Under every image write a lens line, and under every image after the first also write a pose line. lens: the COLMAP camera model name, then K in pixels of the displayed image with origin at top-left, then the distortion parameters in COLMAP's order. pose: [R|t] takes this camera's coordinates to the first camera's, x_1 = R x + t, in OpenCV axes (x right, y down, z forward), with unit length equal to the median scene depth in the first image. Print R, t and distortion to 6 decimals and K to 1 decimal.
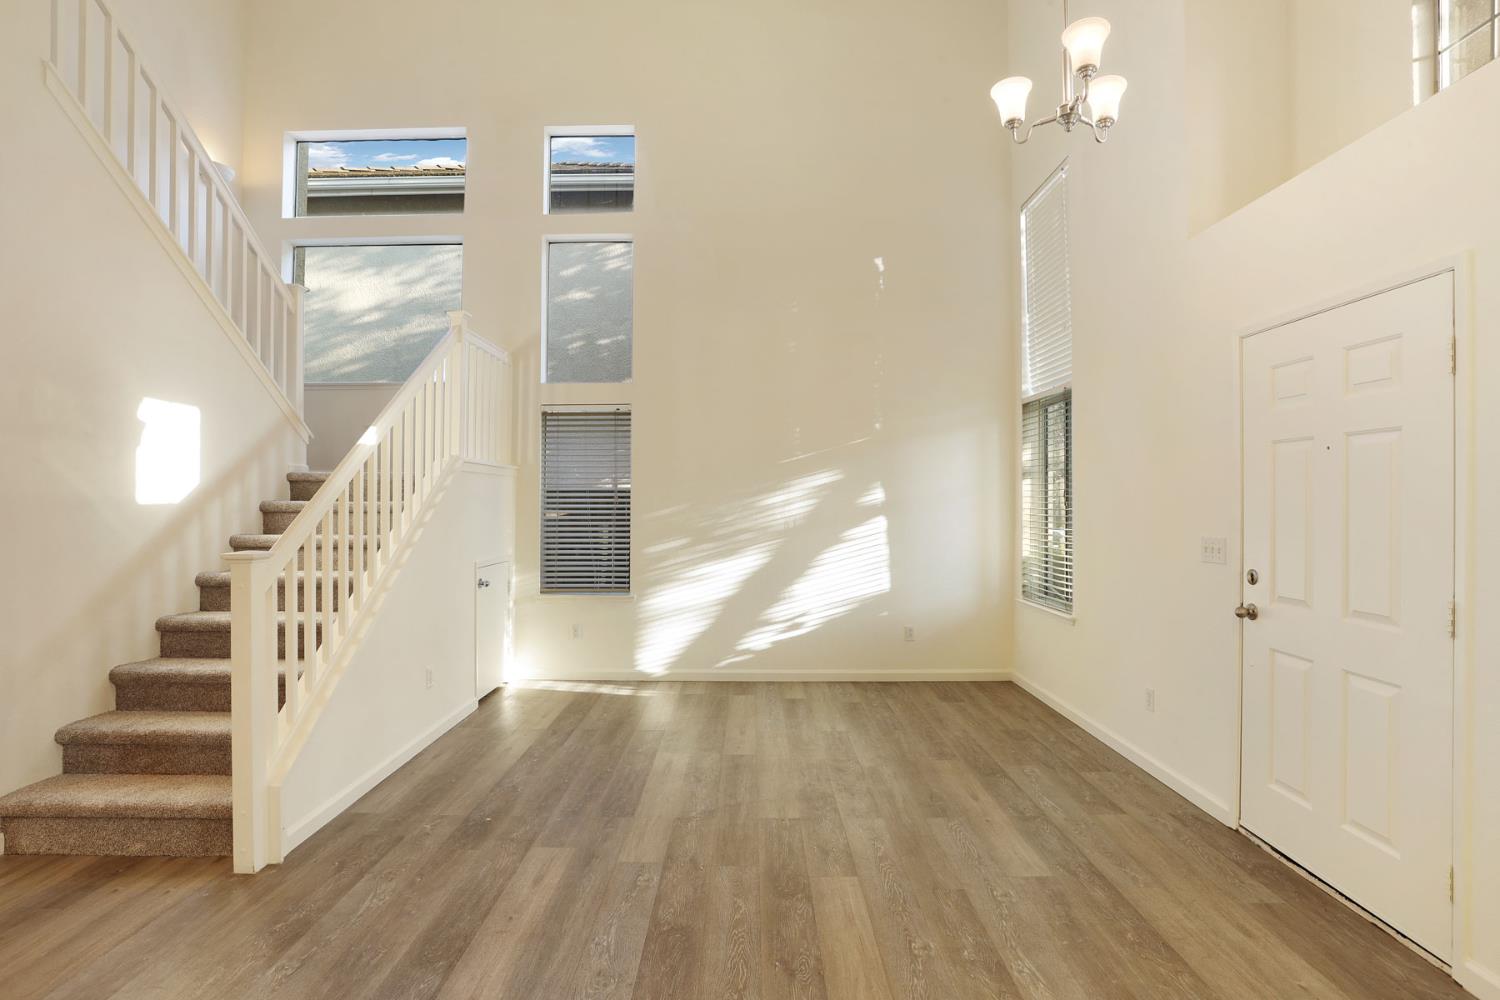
lens RADIAL K [[734.2, 0, 736.7], [0, 734.2, 507.1], [0, 0, 1]] dist [-0.070641, 0.025649]
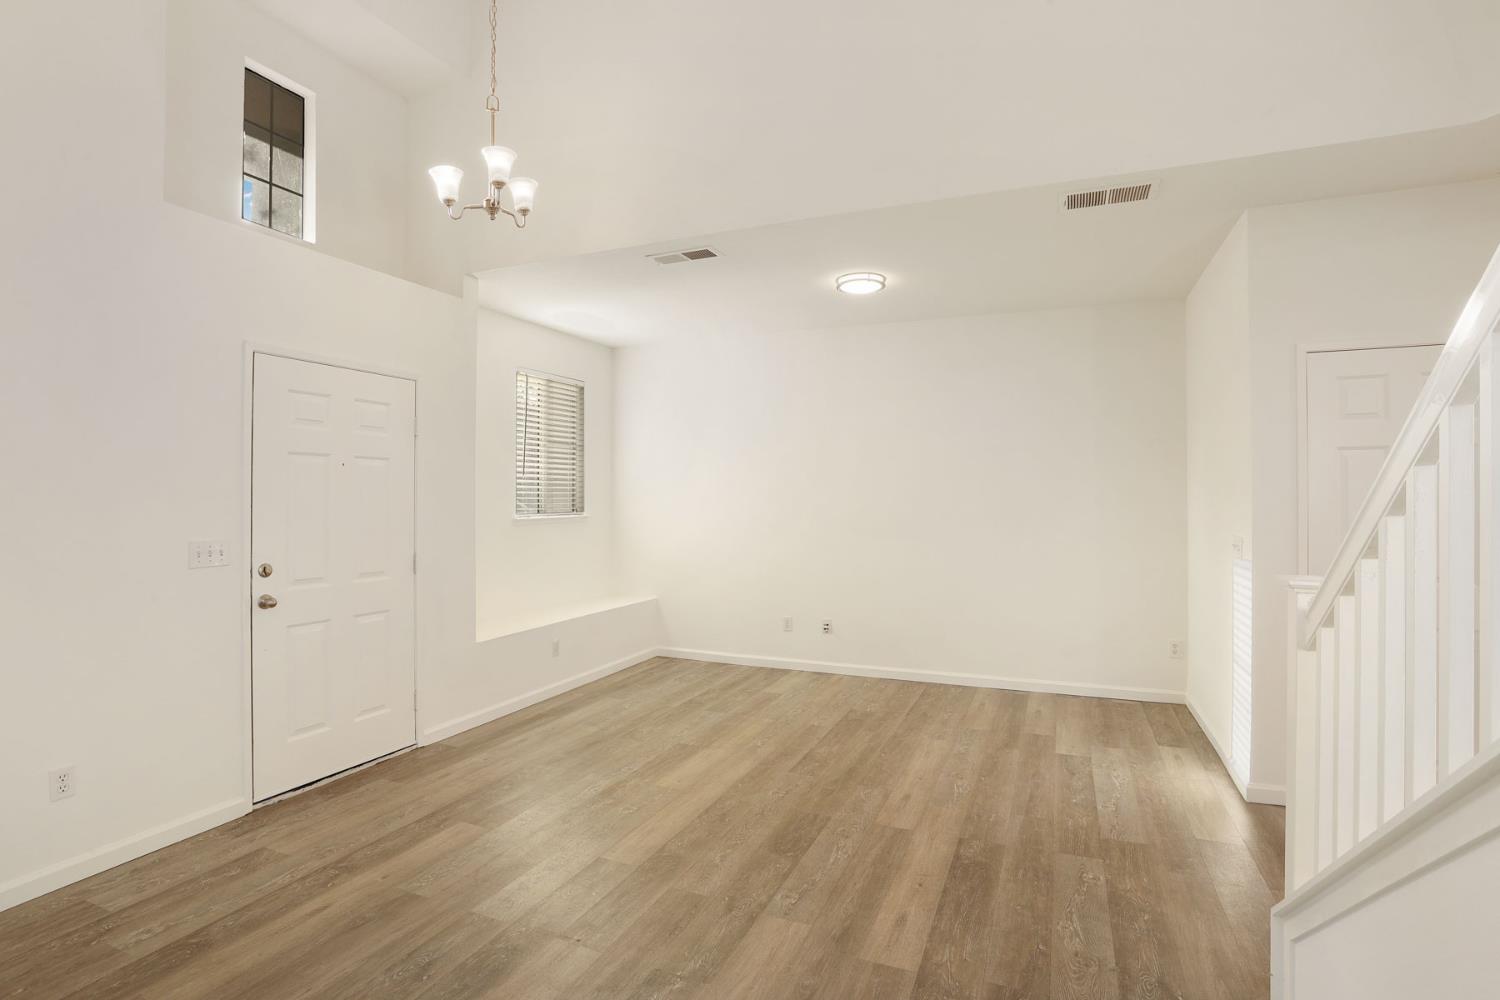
lens RADIAL K [[724.7, 0, 750.0], [0, 724.7, 500.0], [0, 0, 1]] dist [-0.067928, 0.029580]
pose [[-0.927795, -0.002191, 0.373085, -0.396772], [0.001344, 0.999957, 0.009216, -0.022310], [-0.373089, 0.009052, -0.927751, 1.743472]]
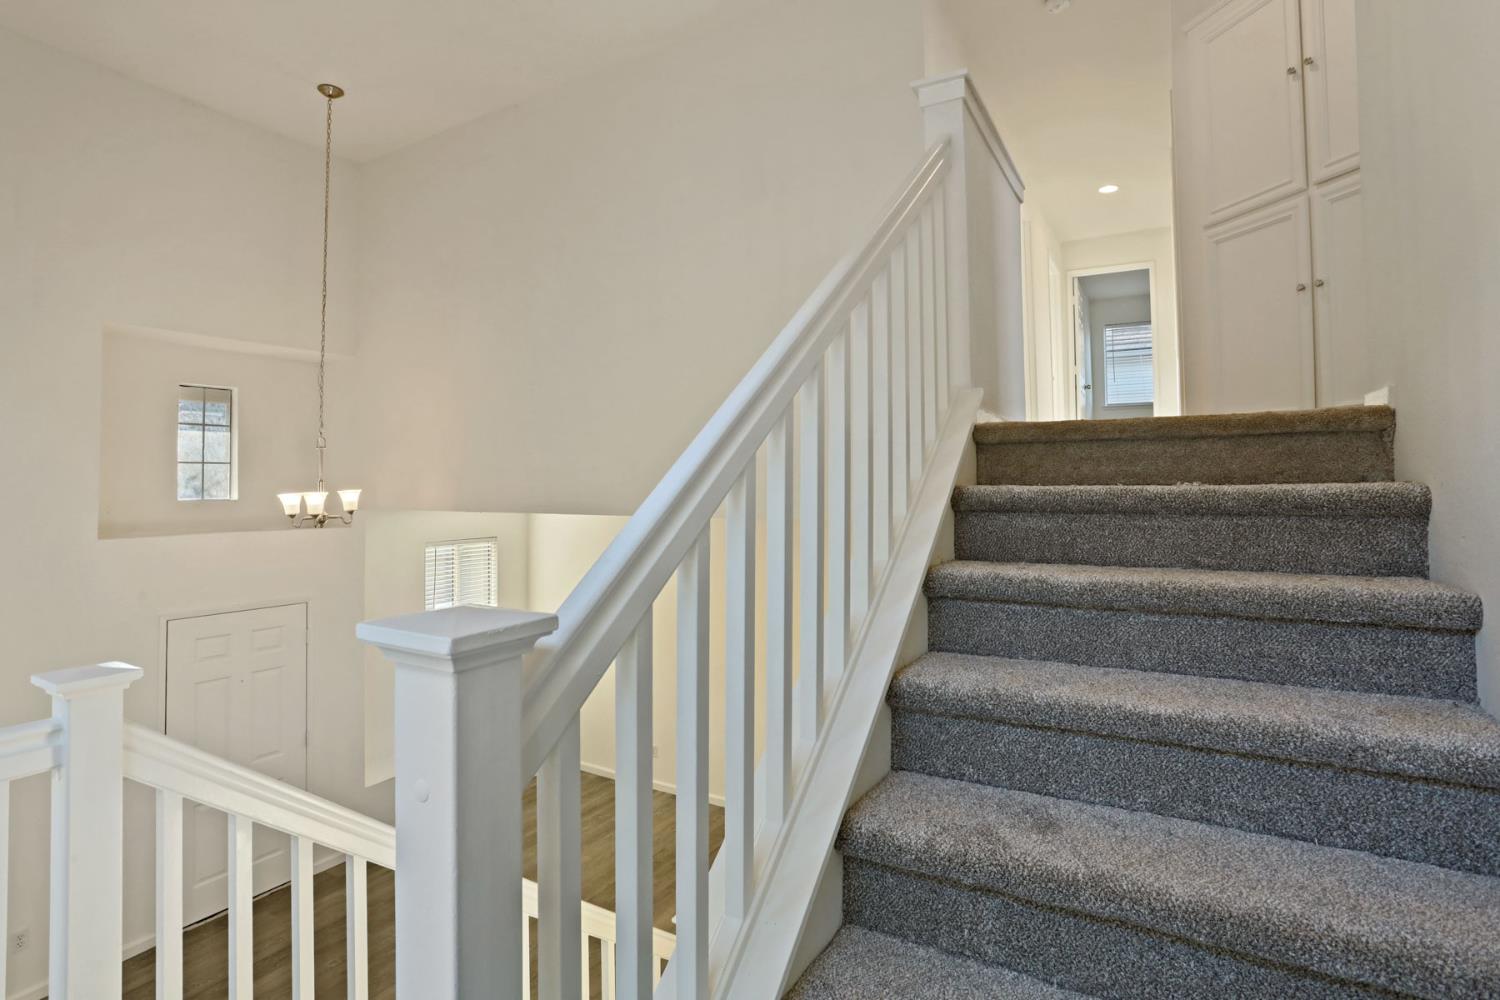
lens RADIAL K [[742.4, 0, 764.2], [0, 742.4, 461.7], [0, 0, 1]] dist [-0.069638, 0.026632]
pose [[-0.883978, 0.013644, 0.467329, -1.222361], [0.003014, 0.999720, -0.023487, -0.563755], [-0.467518, -0.019354, -0.883772, 1.814218]]
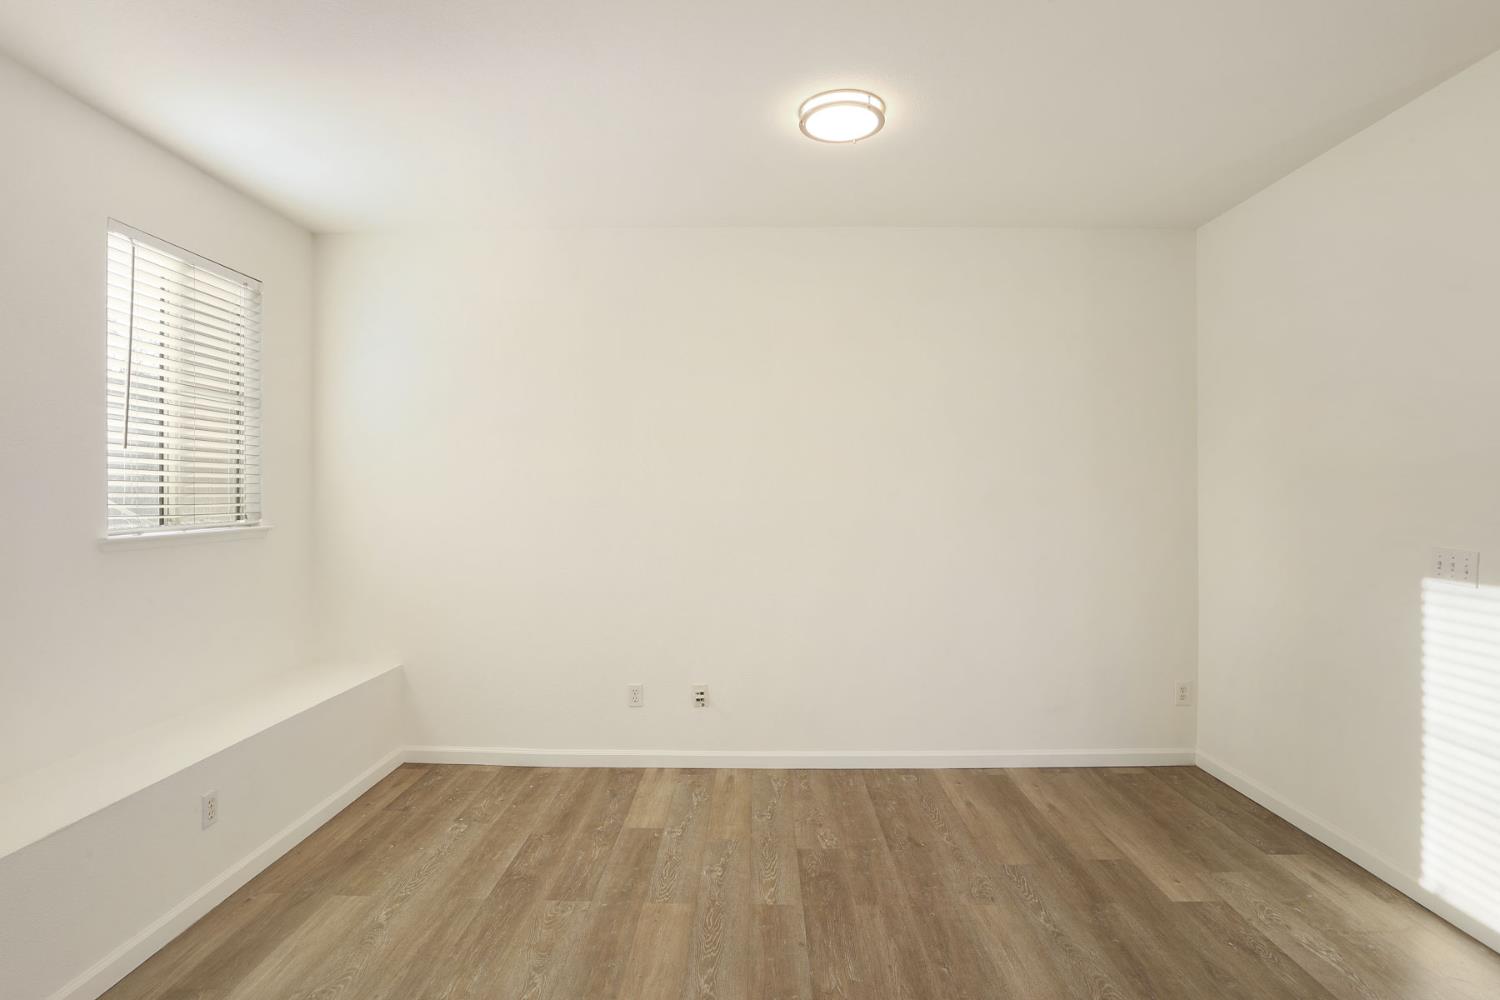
lens RADIAL K [[756.9, 0, 750.0], [0, 756.9, 500.0], [0, 0, 1]] dist [-0.060068, 0.023954]
pose [[-0.999966, -0.000811, -0.008251, 0.085131], [-0.000887, 0.999956, 0.009318, -0.013803], [0.008244, 0.009325, -0.999923, 1.136528]]
